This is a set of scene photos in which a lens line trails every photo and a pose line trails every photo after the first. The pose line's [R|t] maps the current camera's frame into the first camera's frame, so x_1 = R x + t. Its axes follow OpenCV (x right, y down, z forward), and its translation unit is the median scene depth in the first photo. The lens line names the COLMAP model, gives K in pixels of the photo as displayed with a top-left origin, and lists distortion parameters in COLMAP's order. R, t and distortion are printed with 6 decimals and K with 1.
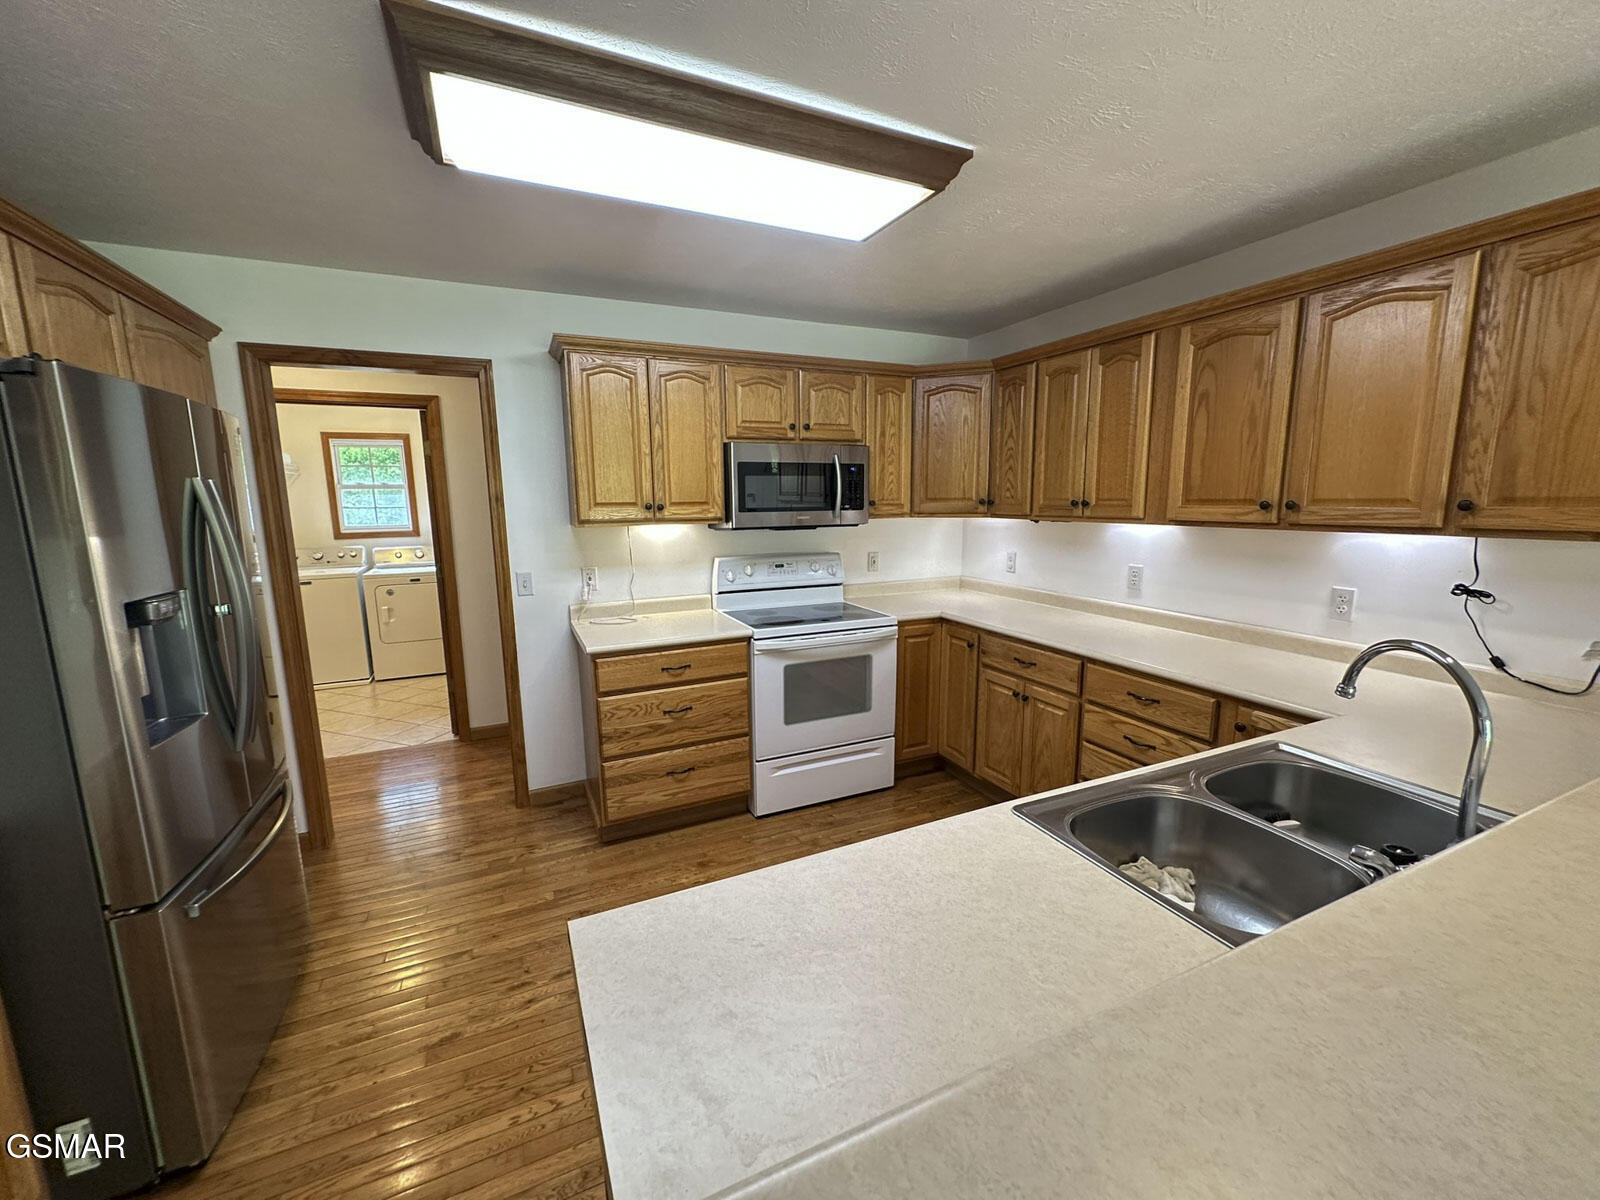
lens RADIAL K [[644.8, 0, 800.0], [0, 644.8, 600.0], [0, 0, 1]] dist [-0.002248, 0.000370]
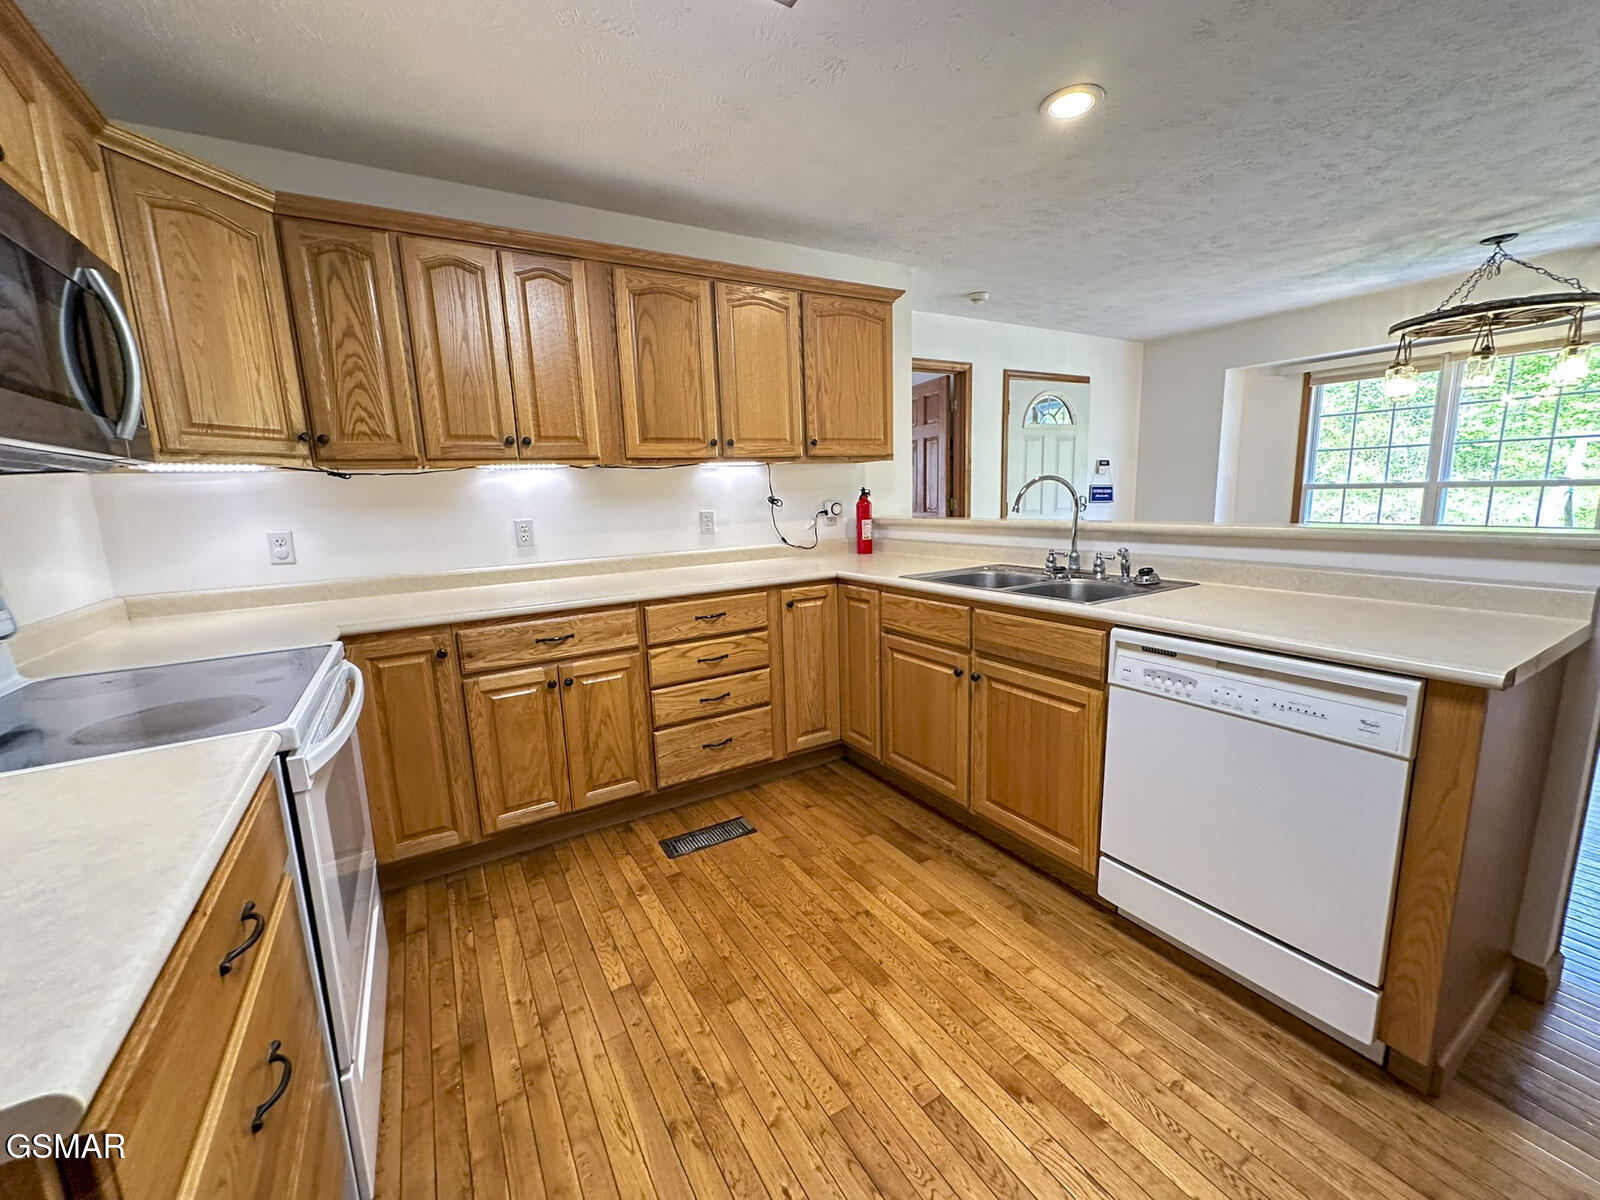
lens RADIAL K [[641.3, 0, 800.0], [0, 641.3, 600.0], [0, 0, 1]] dist [-0.002266, 0.000686]
pose [[-0.103513, -0.155979, 0.982322, -0.529870], [0.195141, 0.965248, 0.173831, -0.032136], [-0.975297, 0.209685, -0.069478, 0.908702]]
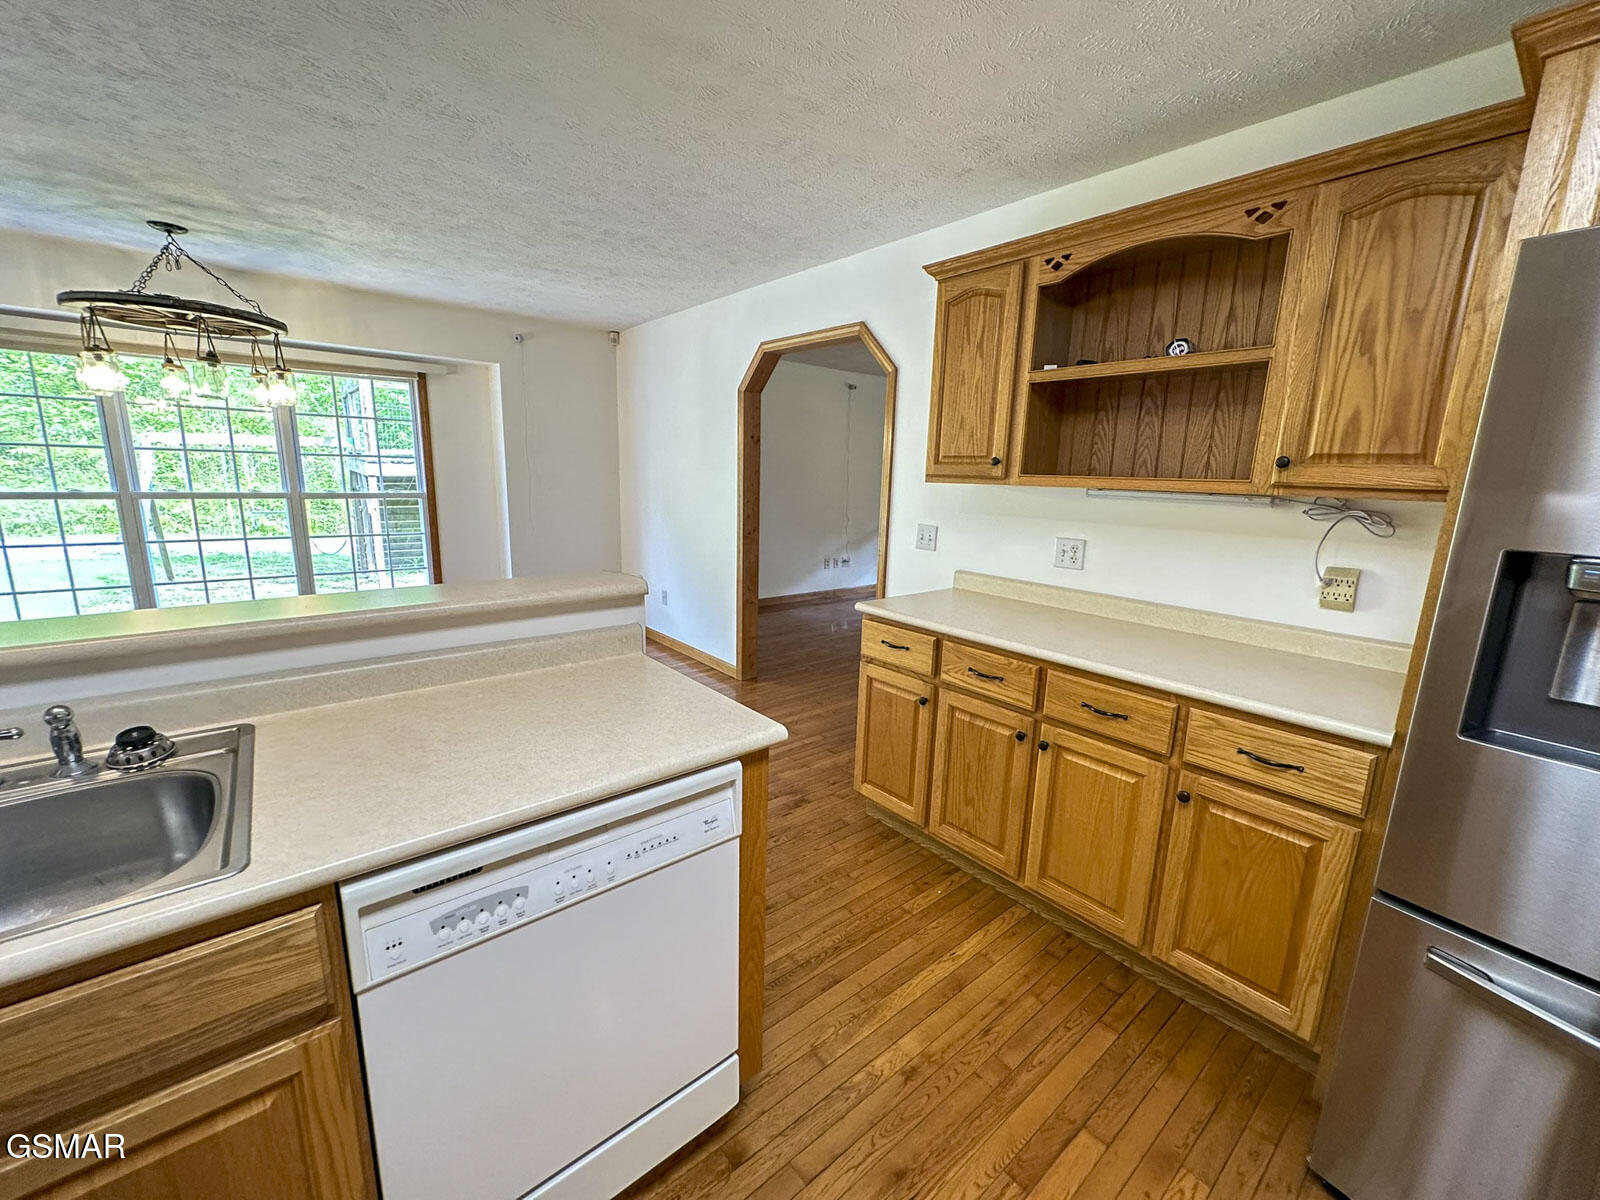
lens RADIAL K [[641.3, 0, 800.0], [0, 641.3, 600.0], [0, 0, 1]] dist [-0.002266, 0.000686]
pose [[-0.967132, 0.033066, -0.252117, -0.023816], [-0.059883, 0.934003, 0.352210, -0.089139], [0.247124, 0.355731, -0.901324, 0.839142]]
